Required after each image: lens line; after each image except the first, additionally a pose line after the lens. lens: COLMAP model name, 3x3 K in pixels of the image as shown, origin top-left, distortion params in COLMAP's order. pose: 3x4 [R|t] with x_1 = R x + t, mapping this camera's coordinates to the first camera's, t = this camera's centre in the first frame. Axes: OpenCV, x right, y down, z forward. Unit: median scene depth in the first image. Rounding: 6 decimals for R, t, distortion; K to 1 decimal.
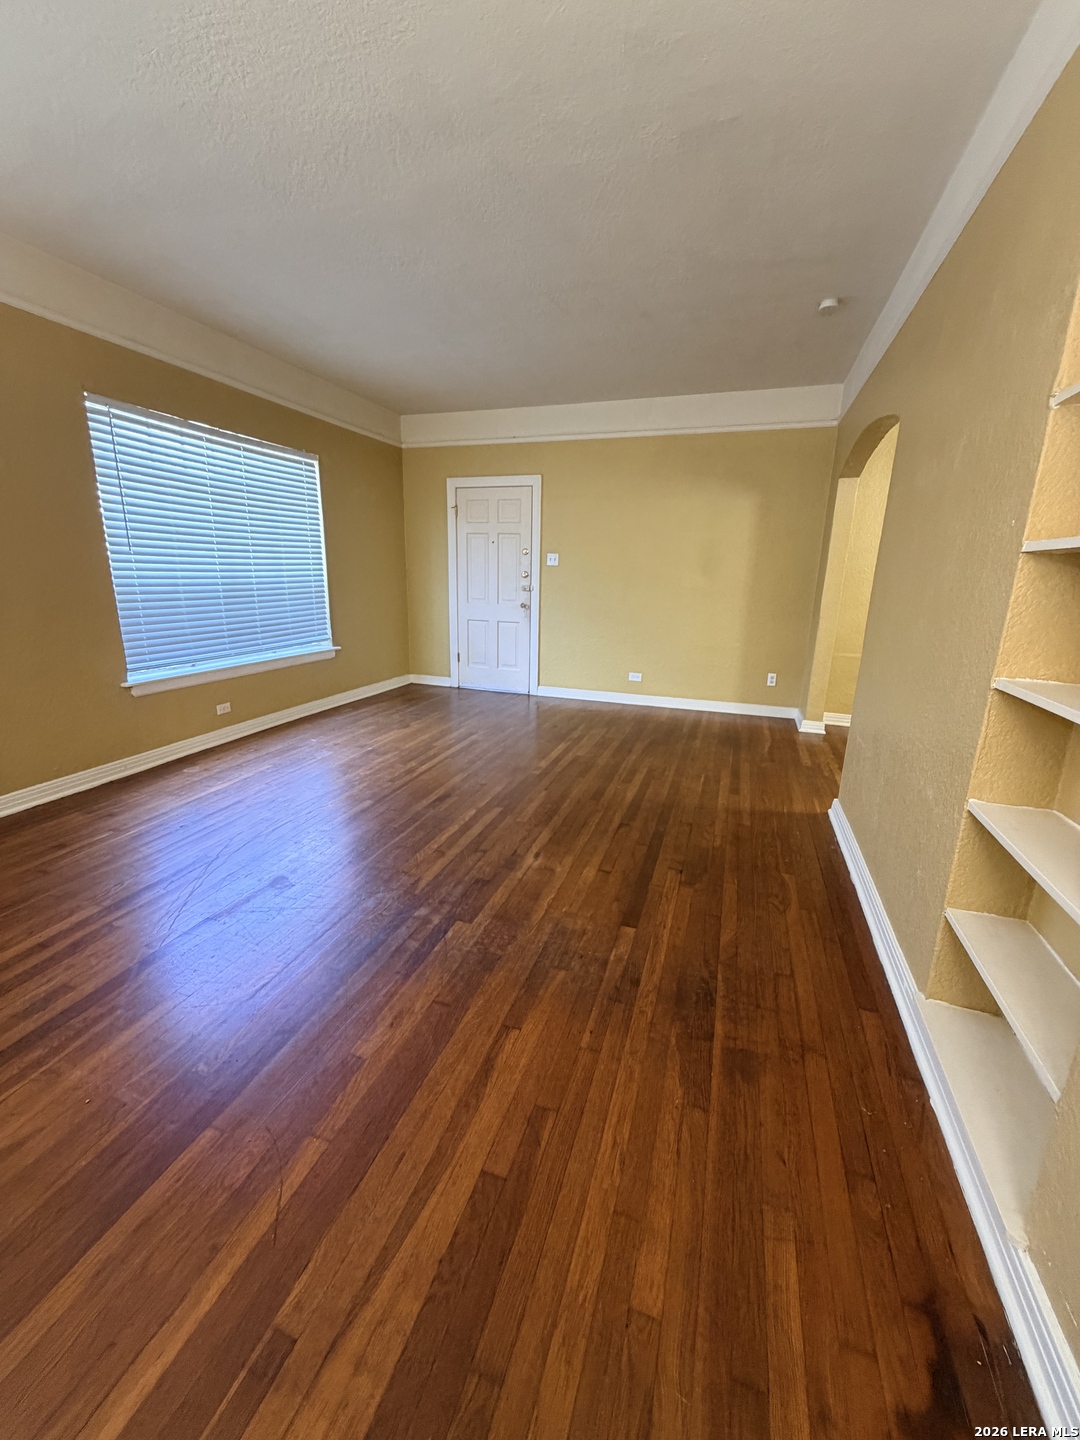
lens RADIAL K [[574.0, 0, 540.8], [0, 574.0, 714.0], [0, 0, 1]] dist [0.000758, -0.000138]
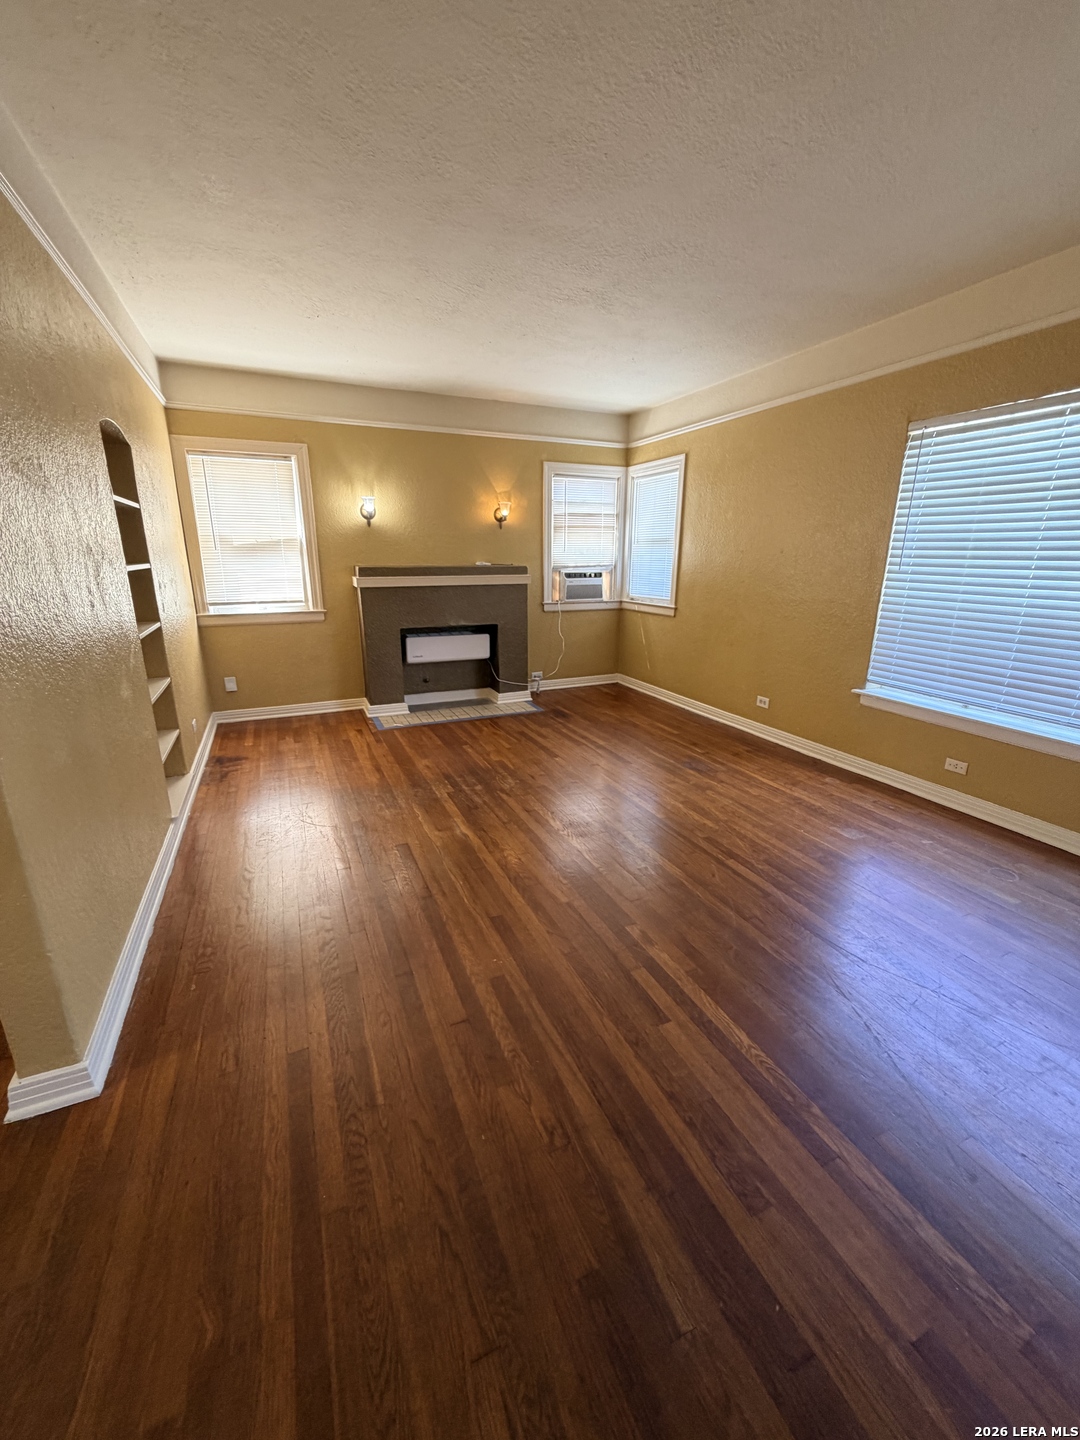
lens RADIAL K [[574.0, 0, 540.8], [0, 574.0, 714.0], [0, 0, 1]] dist [0.000758, -0.000138]
pose [[-0.729029, 0.160558, -0.665386, 0.455807], [-0.187680, 0.887955, 0.419895, -0.357107], [0.658250, 0.430995, -0.617211, 1.289312]]
